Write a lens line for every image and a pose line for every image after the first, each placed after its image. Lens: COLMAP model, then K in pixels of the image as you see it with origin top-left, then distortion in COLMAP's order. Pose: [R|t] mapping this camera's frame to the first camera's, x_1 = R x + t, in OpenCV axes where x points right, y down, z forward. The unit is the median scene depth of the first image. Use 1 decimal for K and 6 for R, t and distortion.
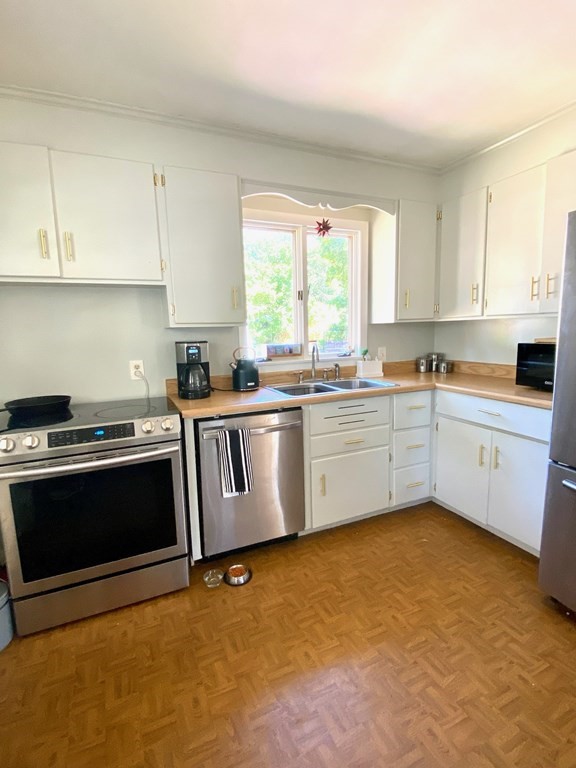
lens RADIAL K [[378.1, 0, 288.7], [0, 378.1, 383.7], [0, 0, 1]] dist [0.001793, -0.003692]
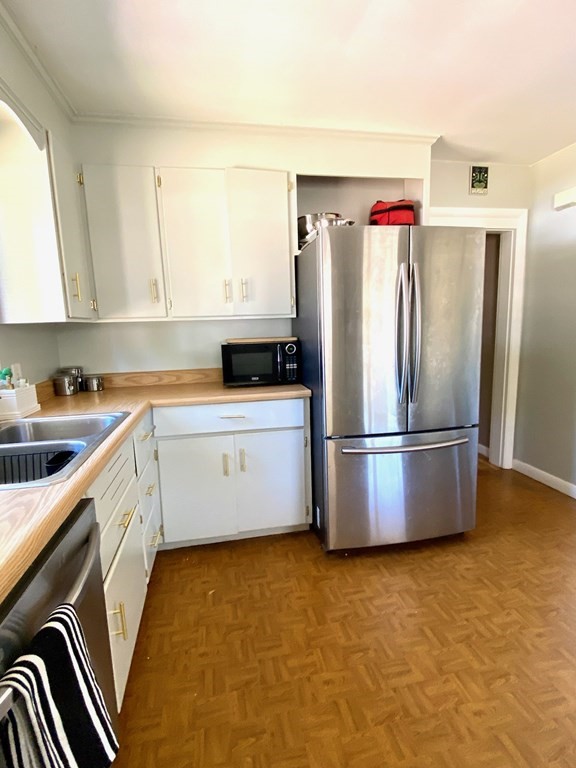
lens RADIAL K [[378.1, 0, 286.9], [0, 378.1, 383.5], [0, 0, 1]] dist [0.001793, -0.003692]
pose [[0.229442, -0.127411, 0.964947, -0.315164], [0.165505, 0.982065, 0.090318, -0.064656], [-0.959148, 0.138981, 0.246414, 0.581174]]
